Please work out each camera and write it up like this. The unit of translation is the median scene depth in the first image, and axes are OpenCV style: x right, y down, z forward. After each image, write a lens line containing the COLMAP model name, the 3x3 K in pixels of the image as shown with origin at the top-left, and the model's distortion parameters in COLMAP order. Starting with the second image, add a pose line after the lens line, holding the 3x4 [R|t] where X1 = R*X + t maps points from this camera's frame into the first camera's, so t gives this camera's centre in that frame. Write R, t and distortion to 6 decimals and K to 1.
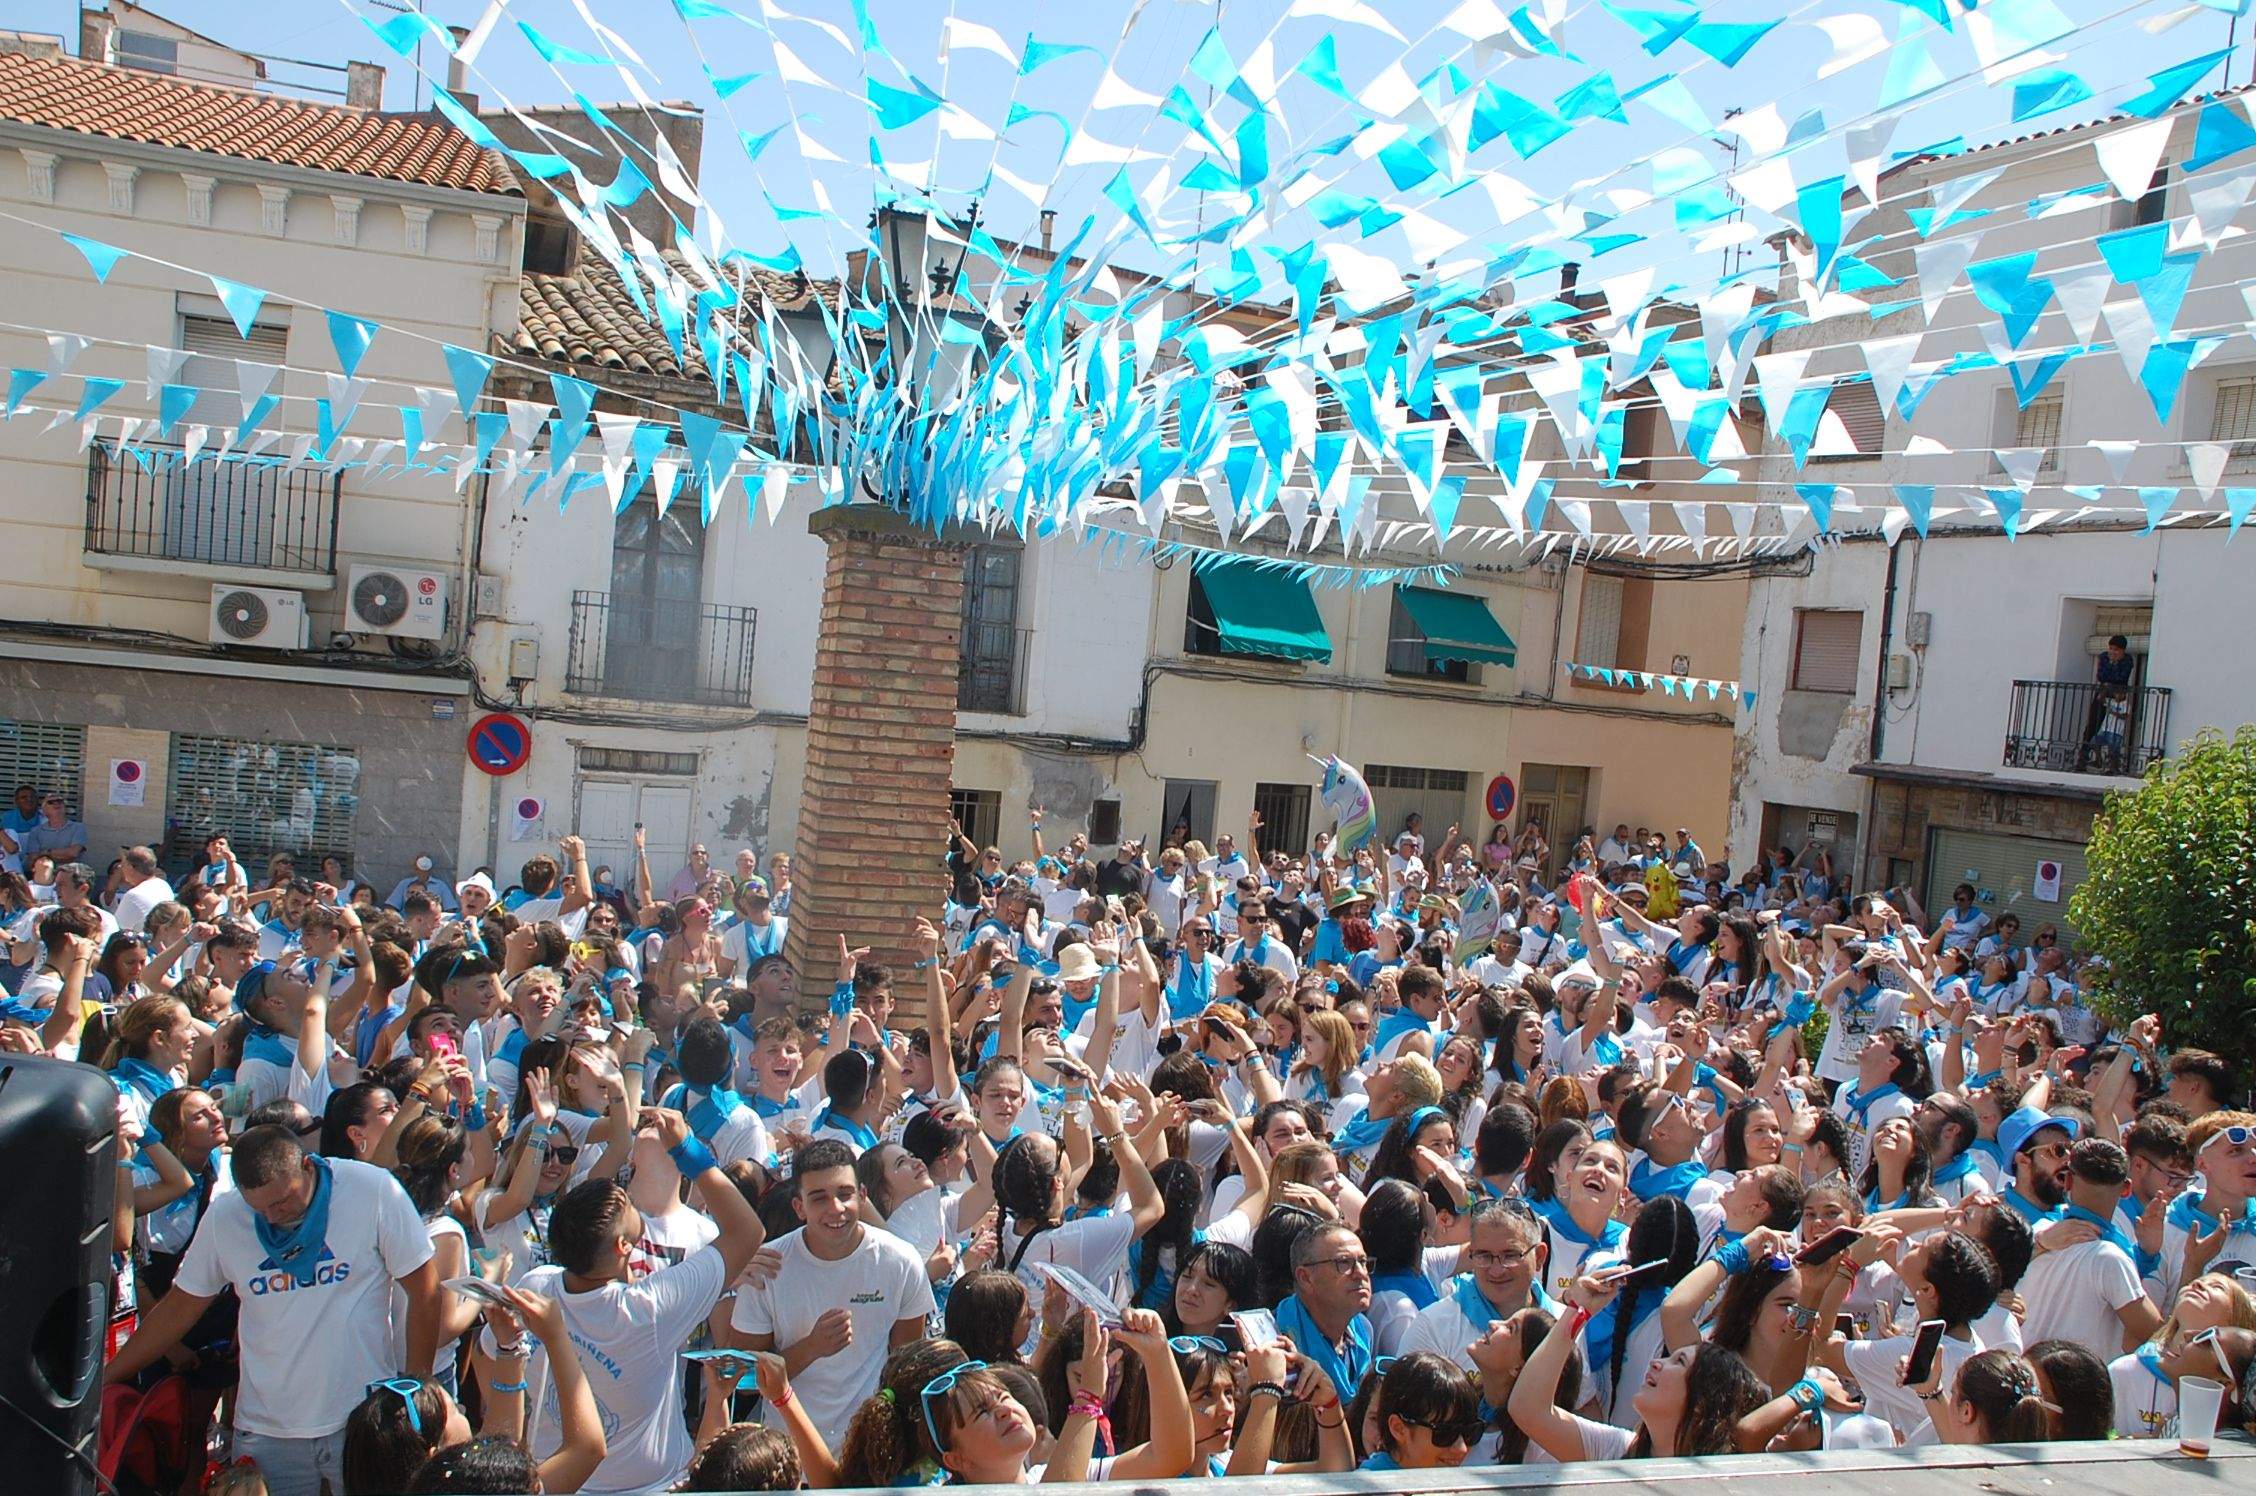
lens RADIAL K [[2115.5, 0, 1133.5], [0, 2115.5, 742.9], [0, 0, 1]] dist [-0.042776, 0.000000]
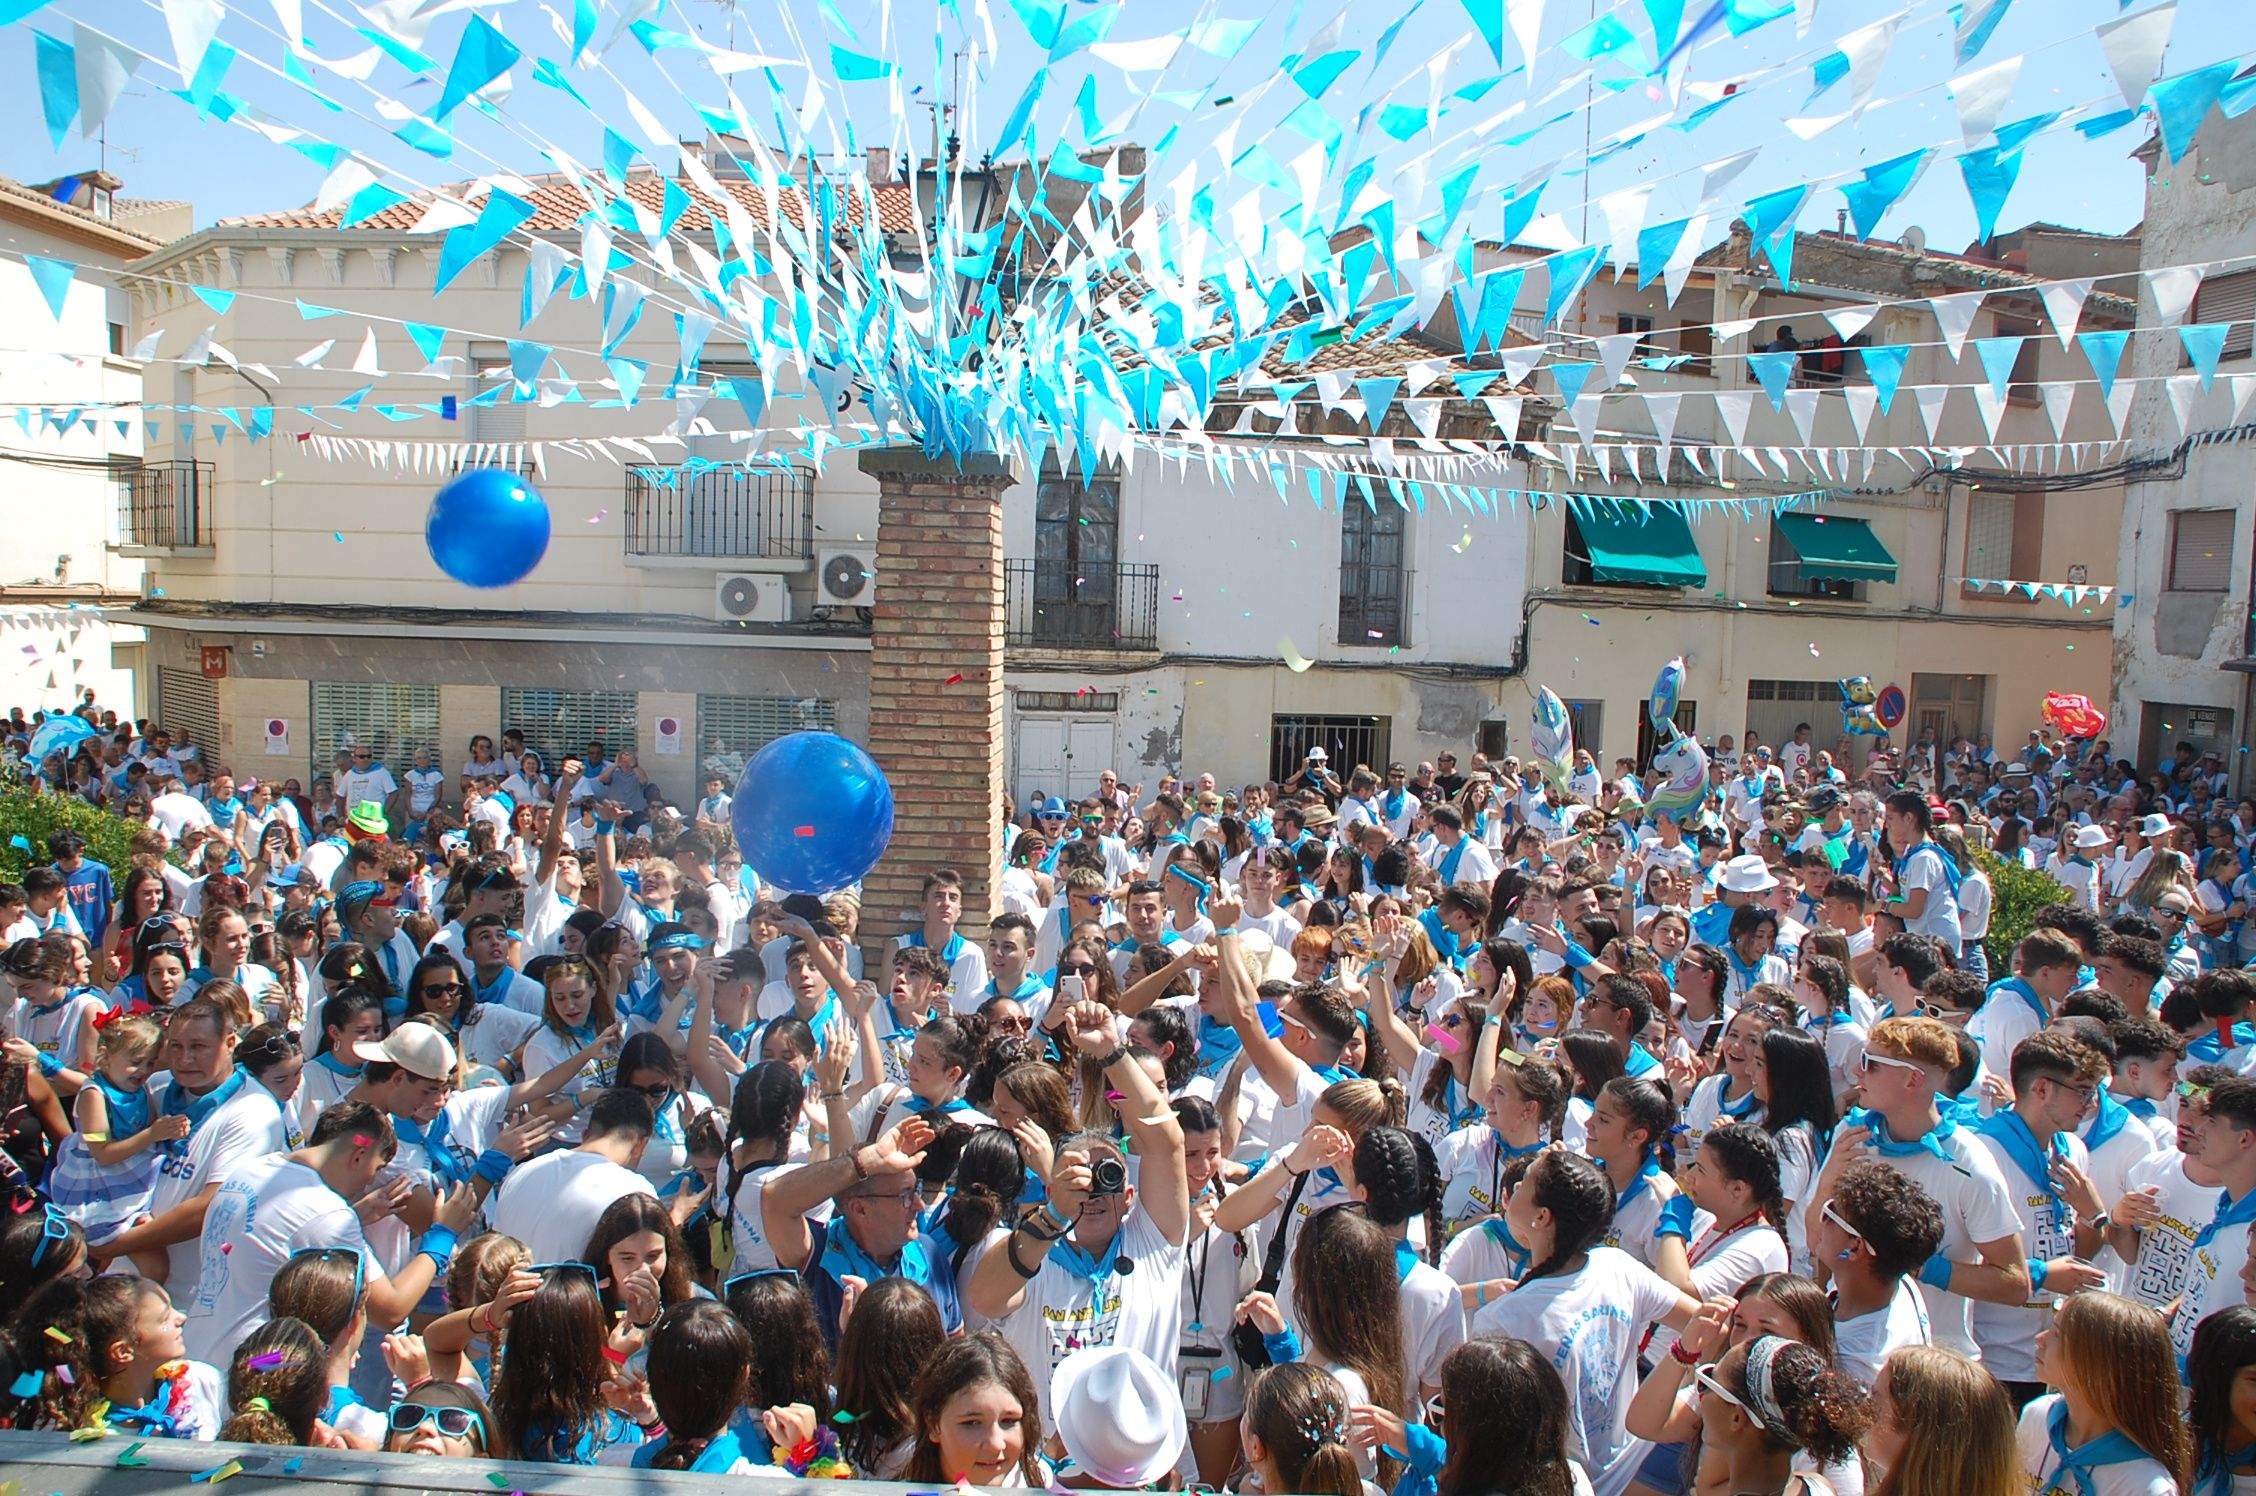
lens RADIAL K [[1762.9, 0, 1155.0], [0, 1762.9, 769.4], [0, 0, 1]] dist [-0.161337, 0.122764]
pose [[0.953450, -0.028217, -0.300230, 0.092930], [0.042700, 0.998214, 0.041787, 0.006659], [0.298514, -0.052661, 0.952951, 0.069311]]
